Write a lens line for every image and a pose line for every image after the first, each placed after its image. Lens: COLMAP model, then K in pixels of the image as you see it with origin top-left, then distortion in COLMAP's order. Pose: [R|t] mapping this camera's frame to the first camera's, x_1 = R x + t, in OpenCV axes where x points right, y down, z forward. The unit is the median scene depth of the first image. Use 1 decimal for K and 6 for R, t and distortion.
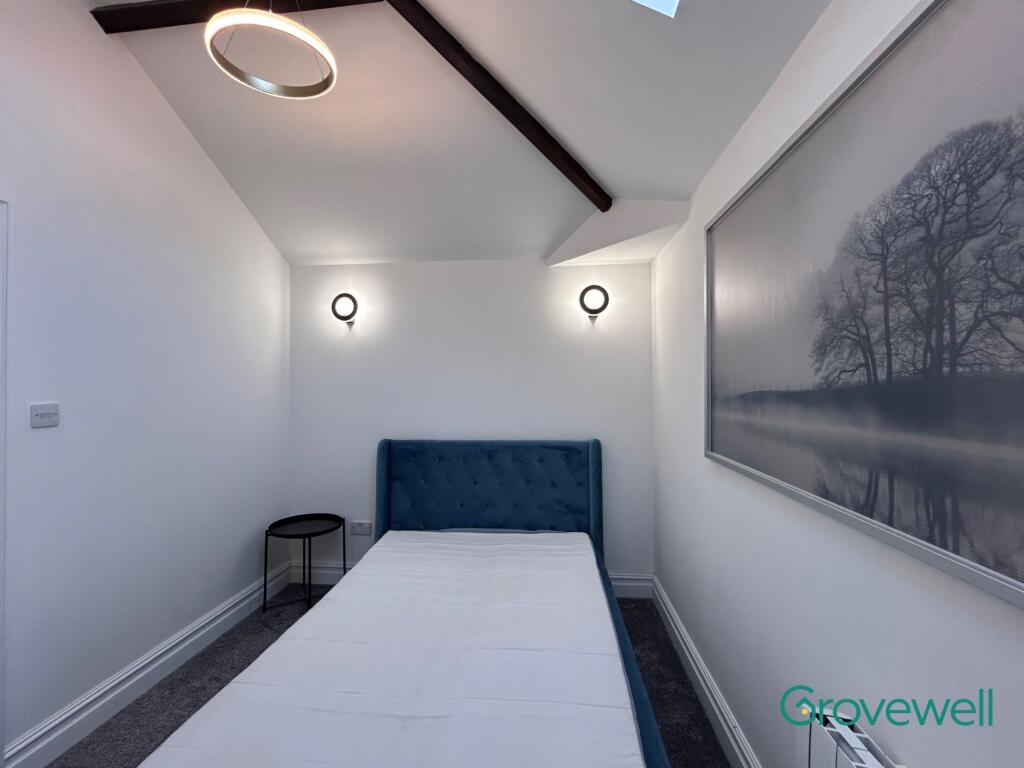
lens RADIAL K [[414.3, 0, 512.8], [0, 414.3, 383.1], [0, 0, 1]] dist [-0.007049, 0.000126]
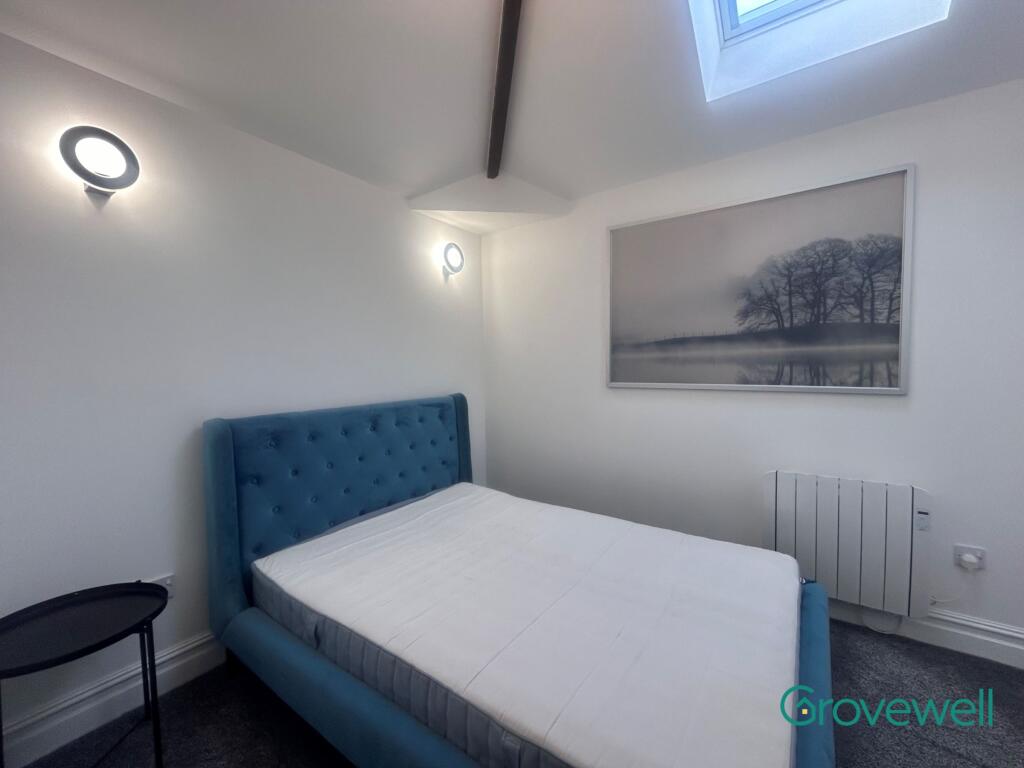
lens RADIAL K [[416.7, 0, 512.2], [0, 416.7, 382.3], [0, 0, 1]] dist [0.000448, 0.000482]
pose [[0.499698, -0.039994, 0.865276, -1.349502], [0.005321, 0.999056, 0.043104, 0.133639], [-0.866183, -0.016934, 0.499439, 0.759736]]
